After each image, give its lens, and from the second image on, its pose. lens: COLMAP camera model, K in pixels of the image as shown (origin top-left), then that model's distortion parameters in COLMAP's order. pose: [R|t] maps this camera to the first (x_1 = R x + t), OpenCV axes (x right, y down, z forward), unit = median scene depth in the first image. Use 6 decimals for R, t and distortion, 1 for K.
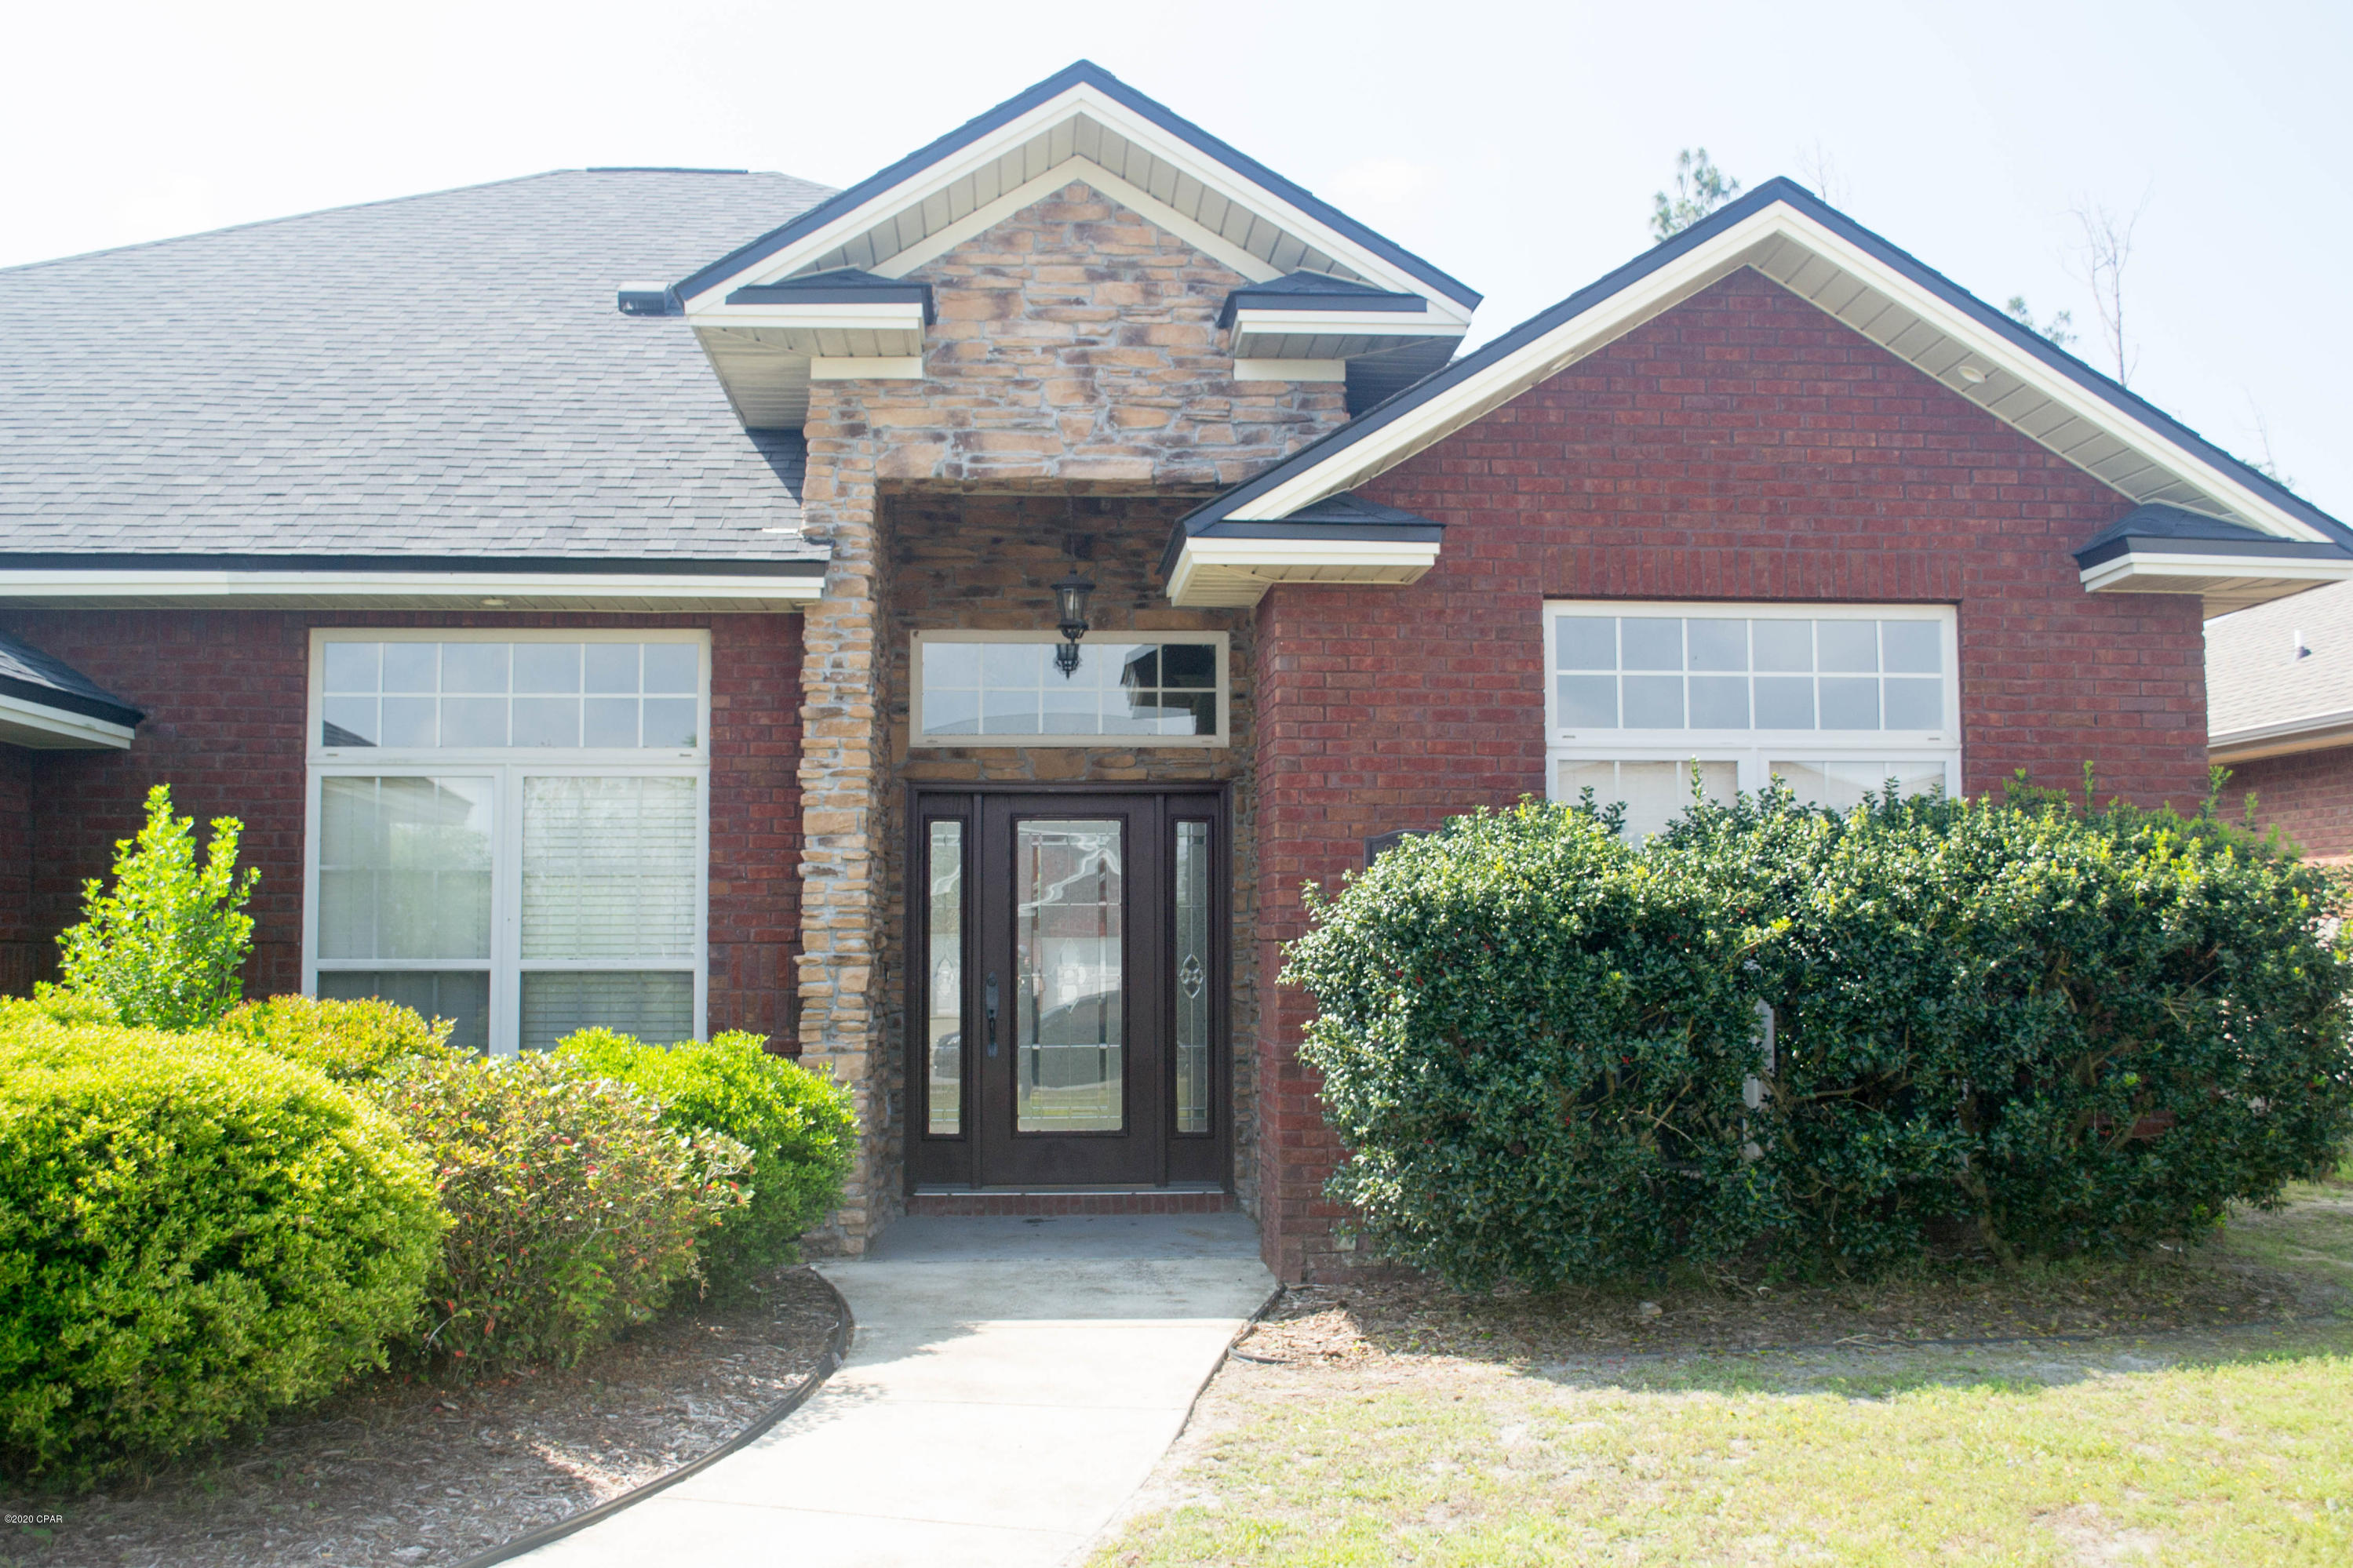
lens RADIAL K [[2203.7, 0, 1163.4], [0, 2203.7, 792.4], [0, 0, 1]] dist [-0.063988, -0.003439]
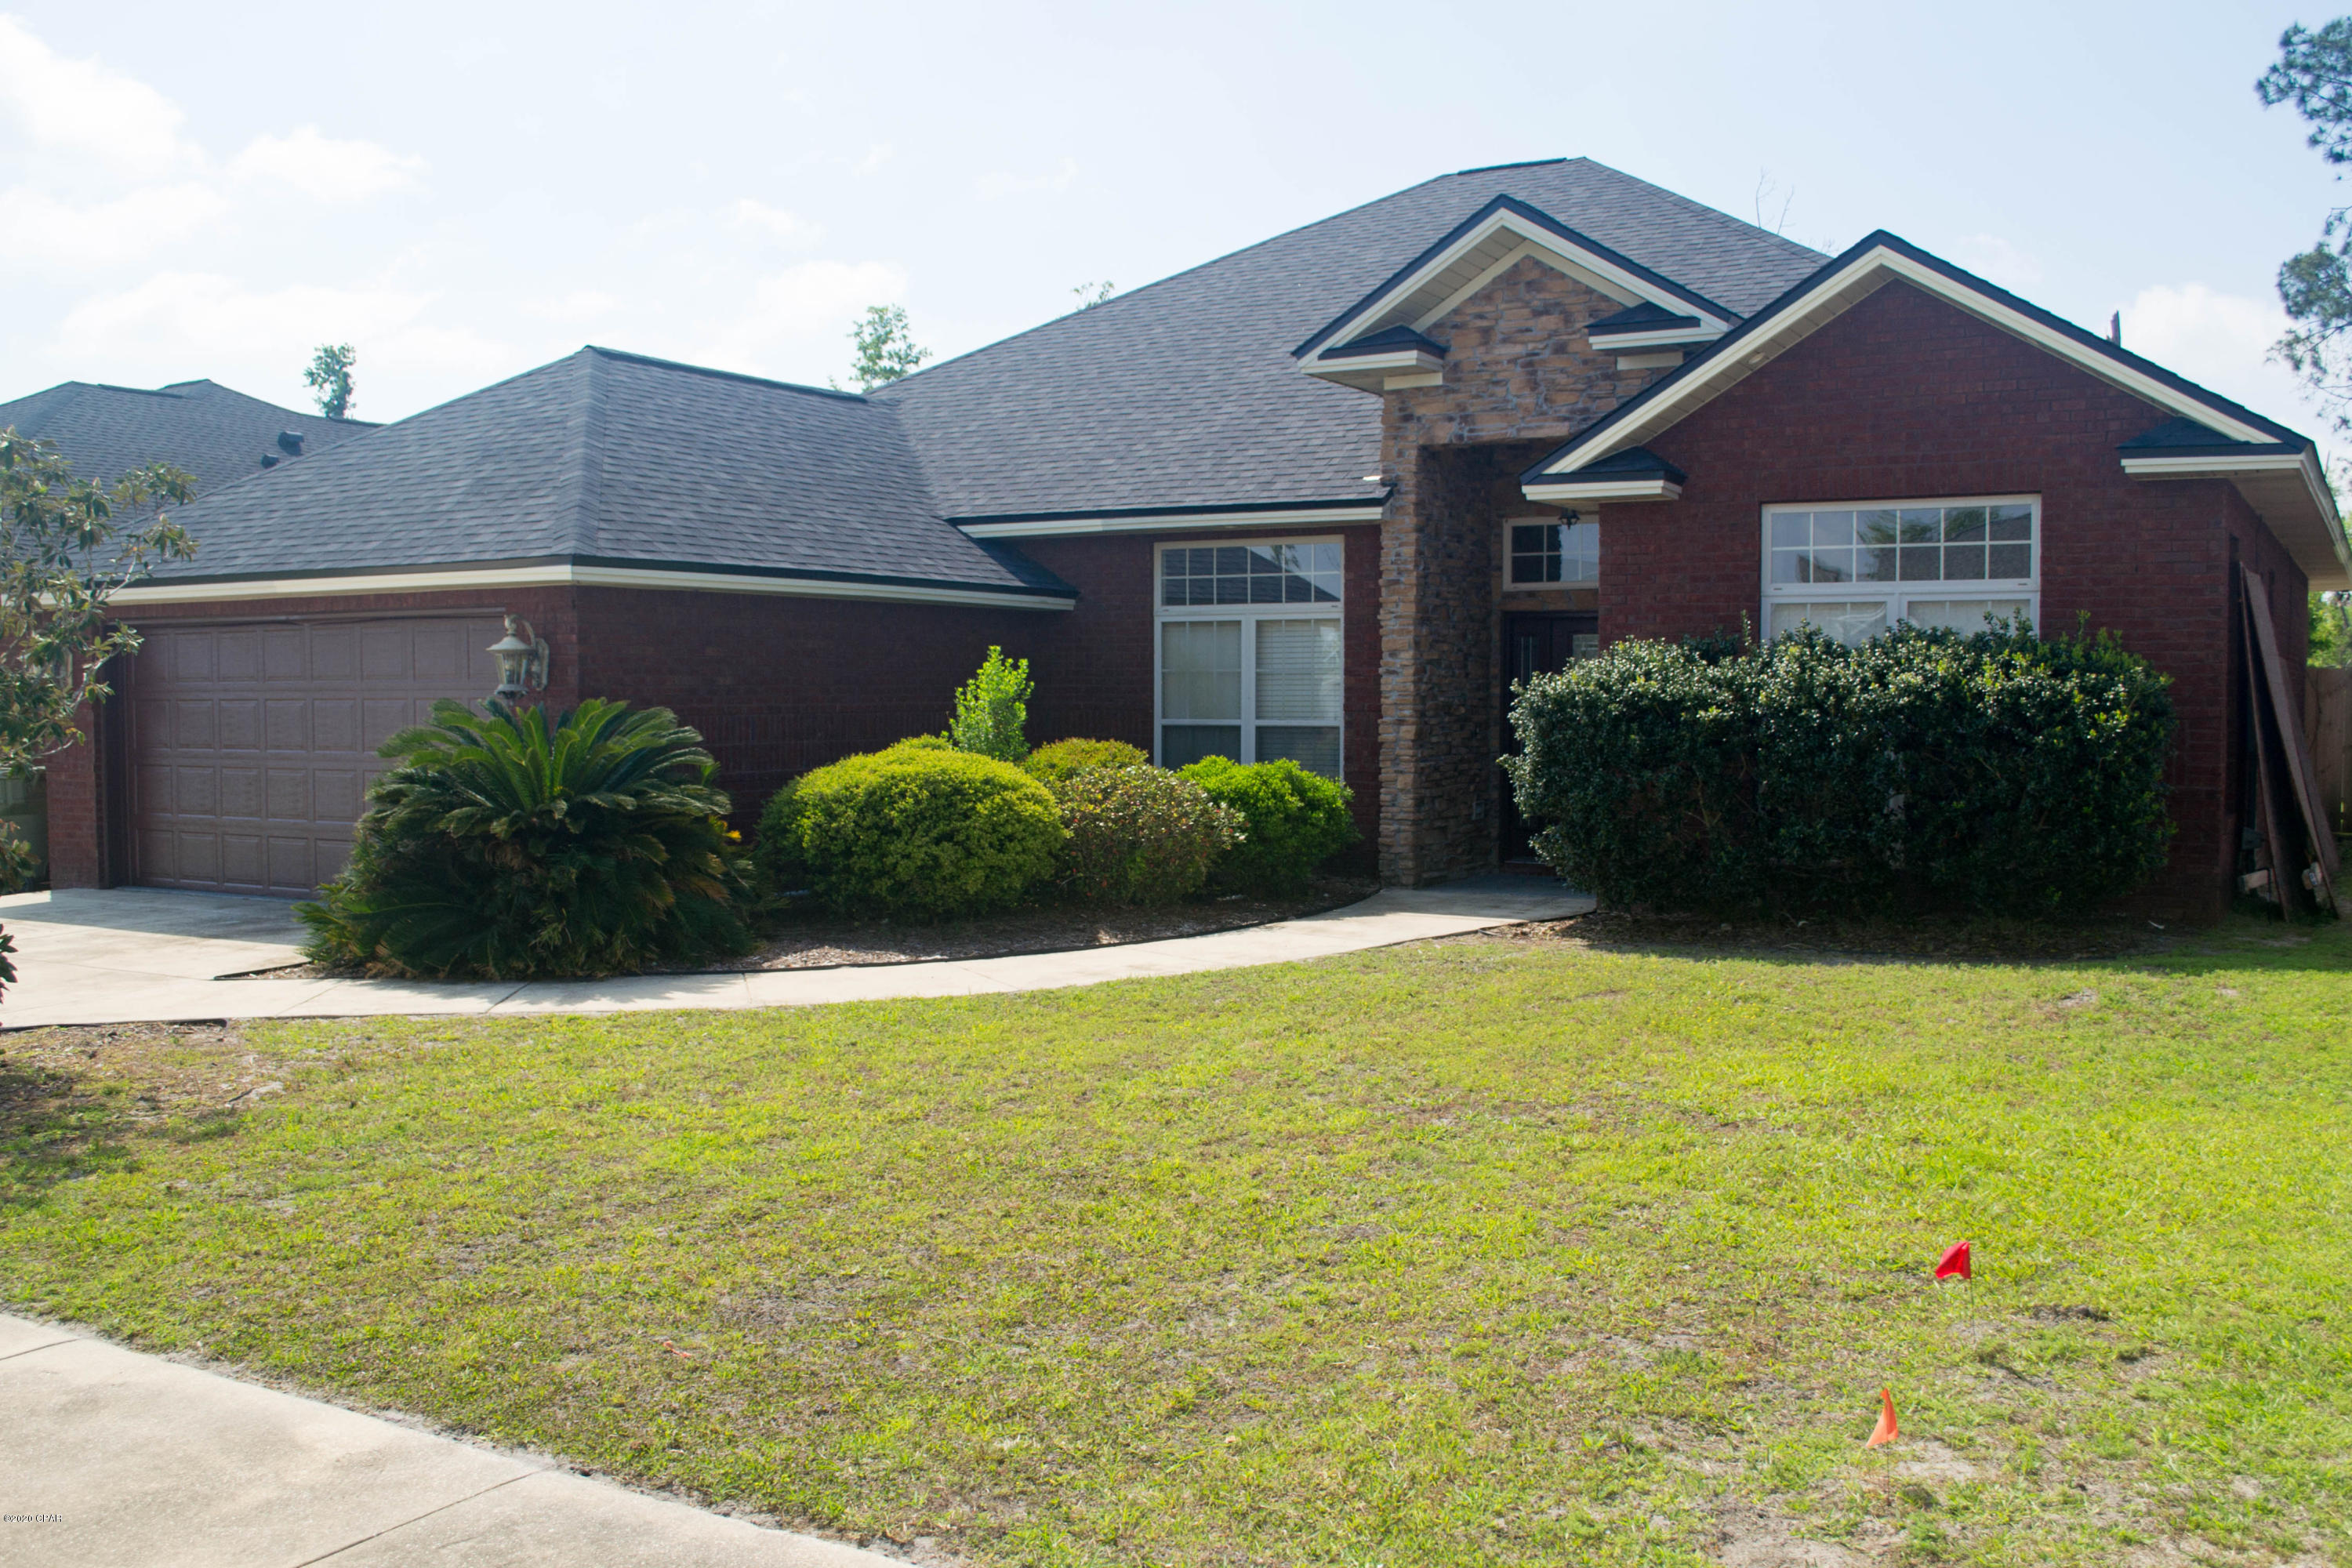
lens RADIAL K [[1961.5, 0, 1176.0], [0, 1961.5, 784.0], [0, 0, 1]] dist [-0.061703, 0.001700]
pose [[0.837308, 0.026788, -0.546074, 0.566189], [0.035735, 0.993982, 0.103554, -0.044307], [0.545562, -0.106221, 0.831312, -0.422791]]
